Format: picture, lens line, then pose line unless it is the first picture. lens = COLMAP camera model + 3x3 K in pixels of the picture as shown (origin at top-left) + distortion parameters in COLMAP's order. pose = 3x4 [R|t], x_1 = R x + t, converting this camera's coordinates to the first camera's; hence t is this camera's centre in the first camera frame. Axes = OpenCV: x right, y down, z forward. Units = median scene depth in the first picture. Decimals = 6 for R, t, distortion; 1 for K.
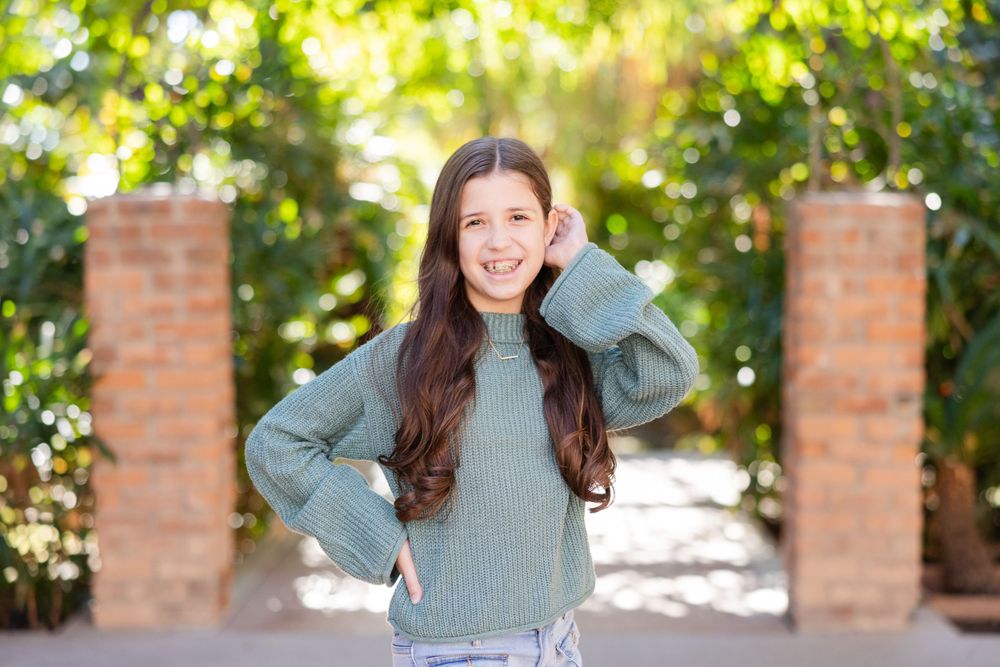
lens RADIAL K [[1842.9, 0, 501.7], [0, 1842.9, 323.5], [0, 0, 1]] dist [0.015897, 0.000000]
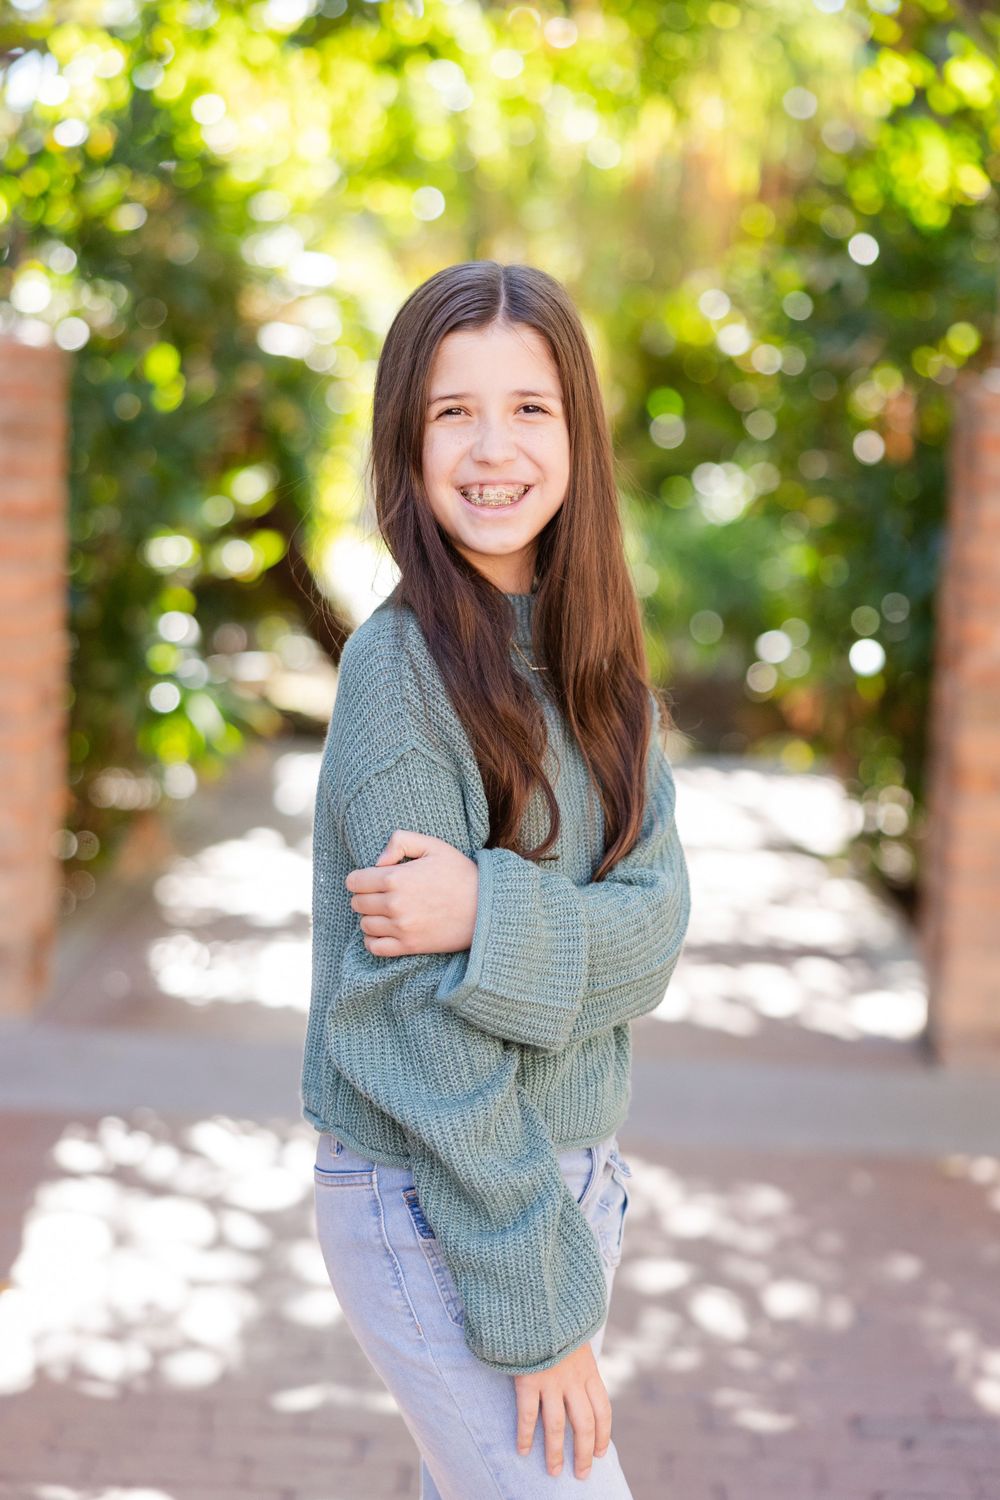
lens RADIAL K [[2764.3, 0, 499.4], [0, 2764.3, 754.7], [0, 0, 1]] dist [0.015897, 0.000000]
pose [[0.999085, 0.042096, 0.007548, -0.000380], [-0.042541, 0.996331, 0.074267, -0.003817], [-0.004394, -0.074520, 0.997210, 0.046269]]
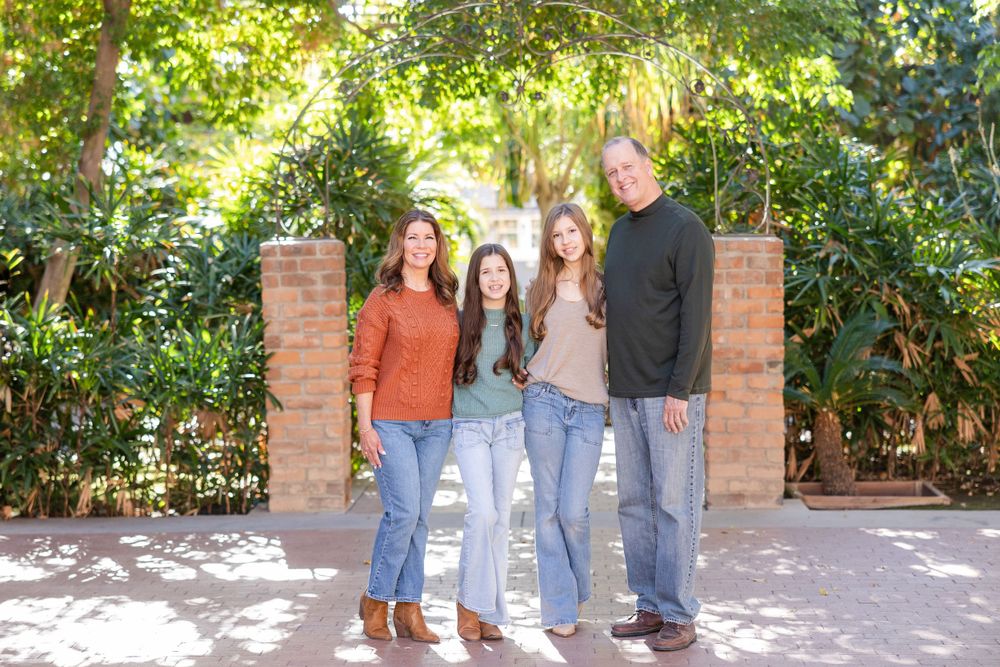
lens RADIAL K [[1842.9, 0, 499.9], [0, 1842.9, 337.3], [0, 0, 1]] dist [0.015897, 0.000000]
pose [[0.999446, -0.012047, -0.031024, 0.023691], [0.012079, 0.999927, 0.000855, 0.010566], [0.031011, -0.001230, 0.999518, -0.454813]]
